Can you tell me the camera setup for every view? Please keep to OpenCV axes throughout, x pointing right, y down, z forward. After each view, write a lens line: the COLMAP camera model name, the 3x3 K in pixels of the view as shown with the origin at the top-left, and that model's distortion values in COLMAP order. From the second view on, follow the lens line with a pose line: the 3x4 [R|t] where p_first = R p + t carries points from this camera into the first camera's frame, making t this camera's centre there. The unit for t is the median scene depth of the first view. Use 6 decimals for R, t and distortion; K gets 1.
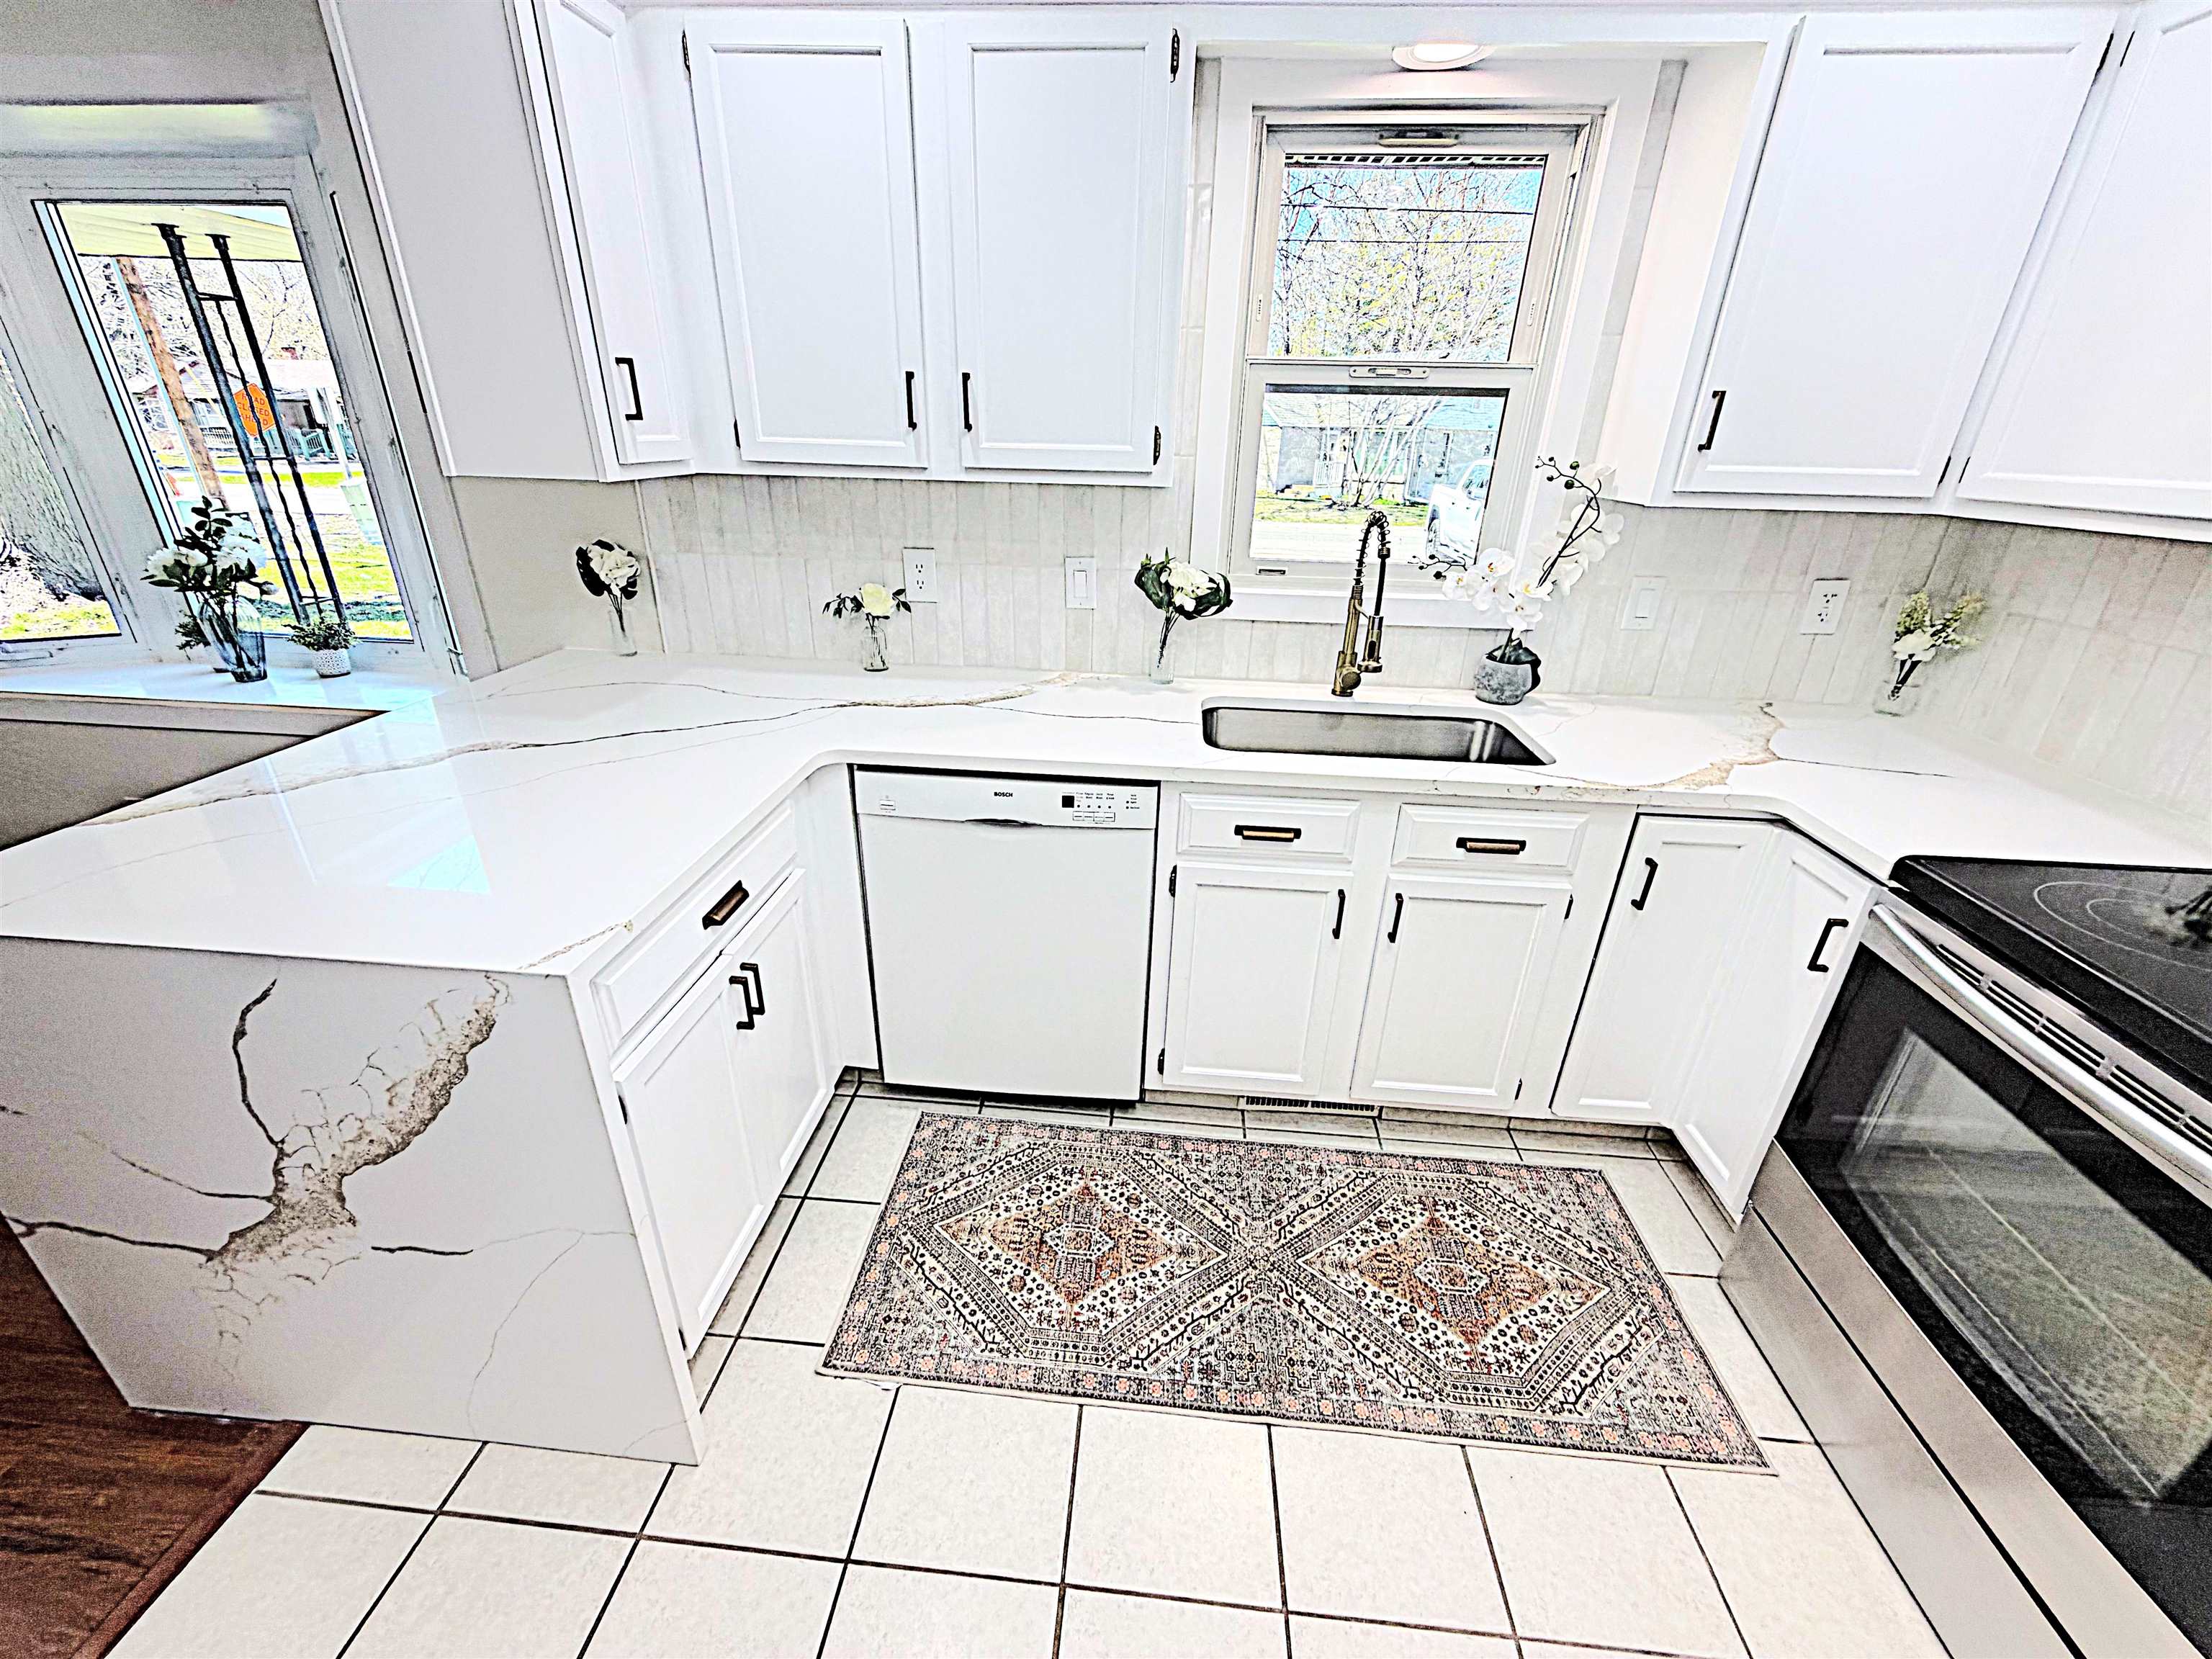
lens RADIAL K [[880.5, 0, 1101.0], [0, 880.5, 827.8], [0, 0, 1]] dist [-0.000483, -0.000067]
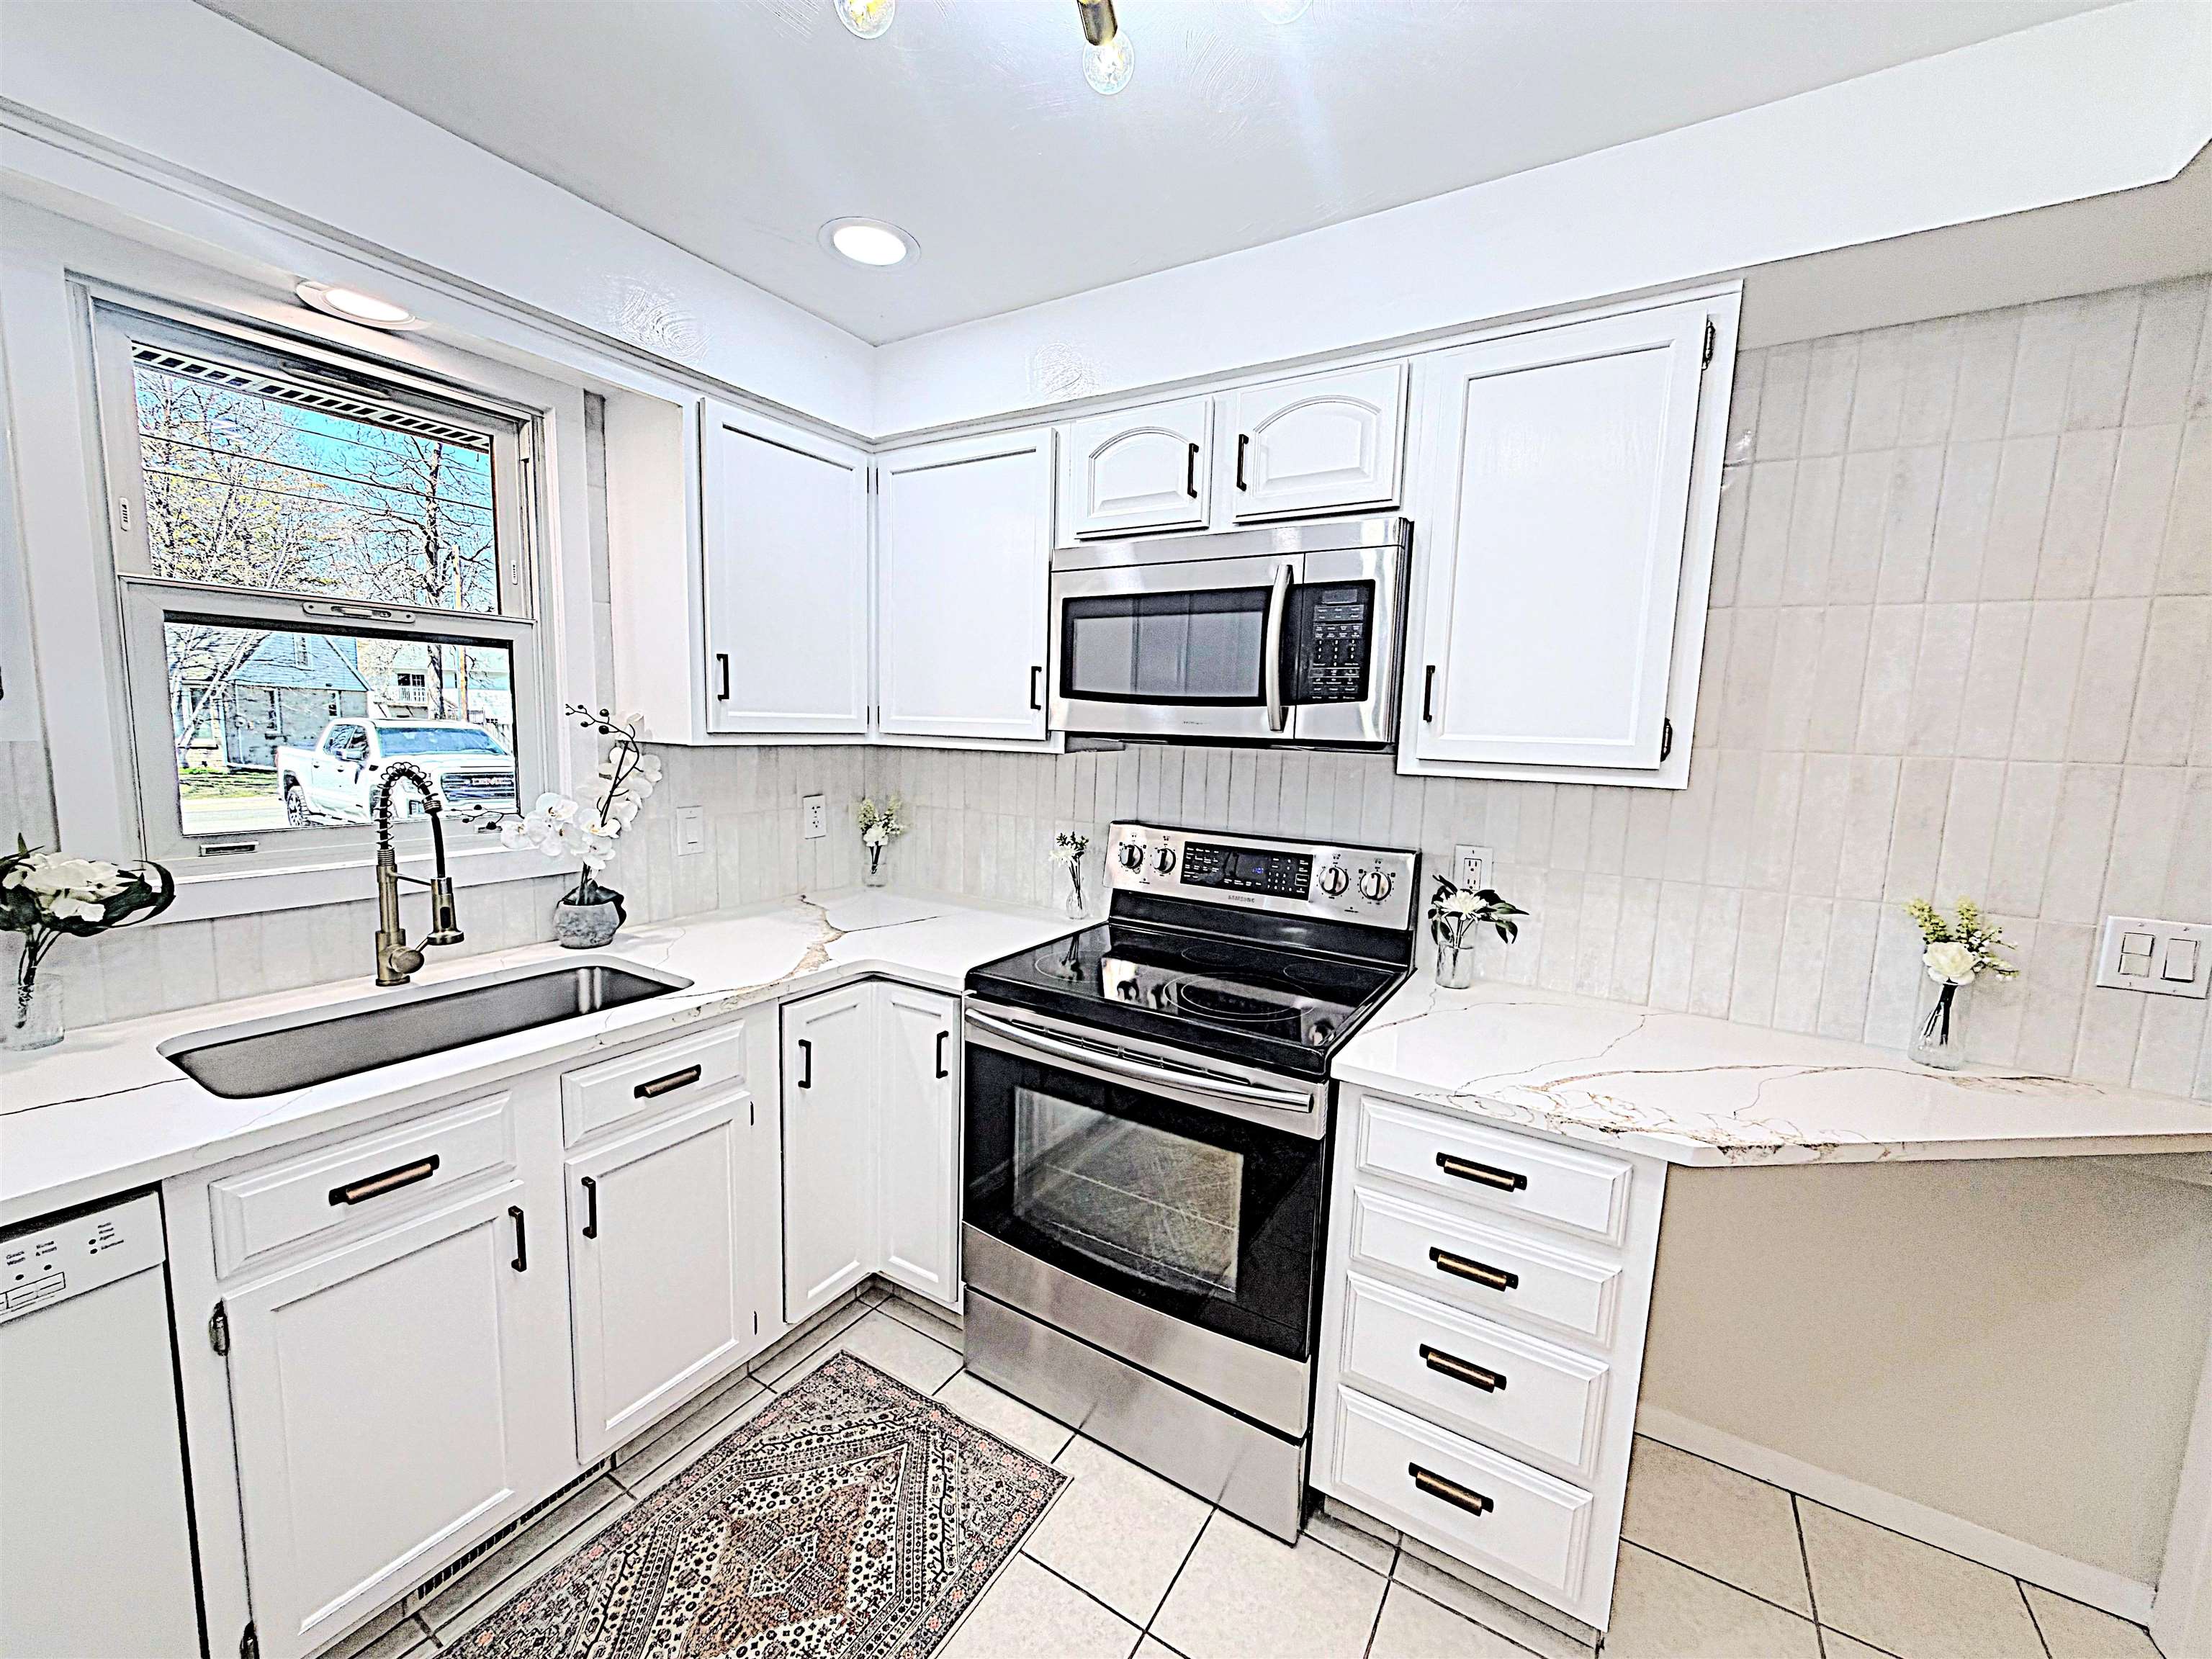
lens RADIAL K [[880.5, 0, 1098.7], [0, 880.5, 829.6], [0, 0, 1]] dist [-0.000483, -0.000067]
pose [[0.452068, -0.115635, 0.884456, -0.146136], [0.348566, 0.935620, -0.055837, -0.018929], [-0.821058, 0.333534, 0.463270, 0.082259]]
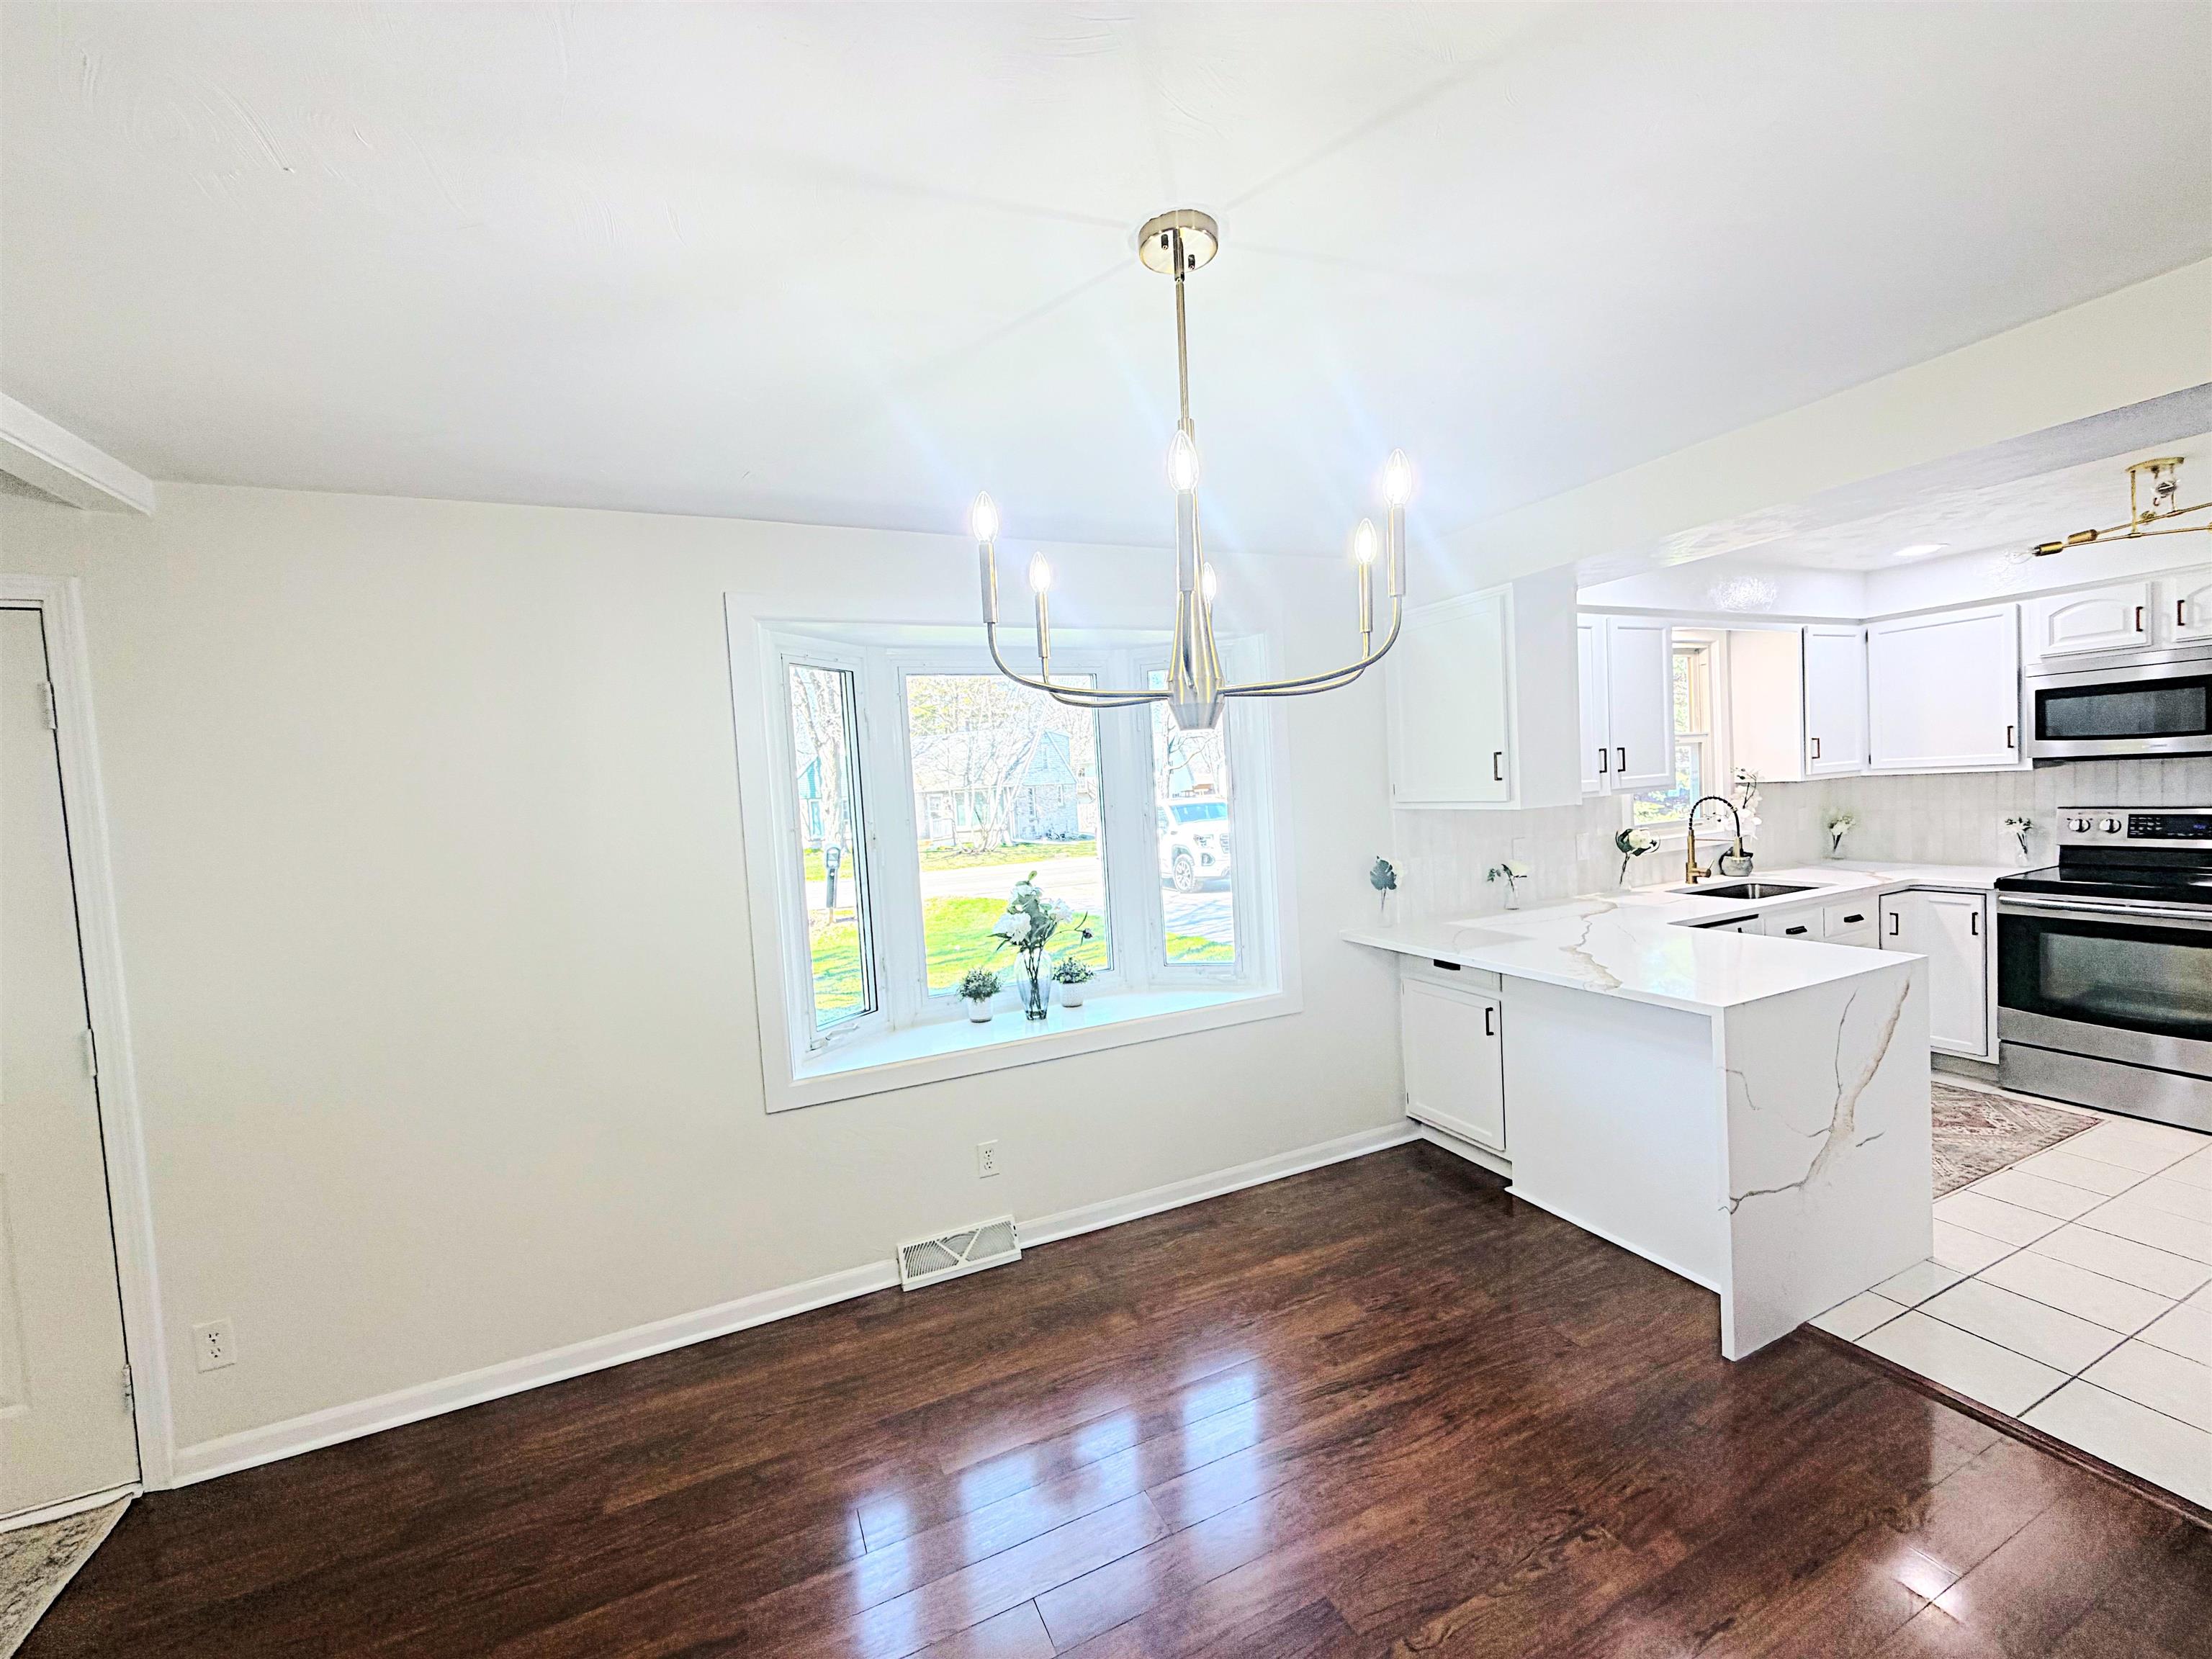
lens RADIAL K [[880.5, 0, 1099.8], [0, 880.5, 827.8], [0, 0, 1]] dist [-0.000483, -0.000067]
pose [[0.870063, -0.096547, 0.483394, -2.182117], [0.271956, 0.911903, -0.307364, -0.023472], [-0.411133, 0.398888, 0.819669, -0.148813]]
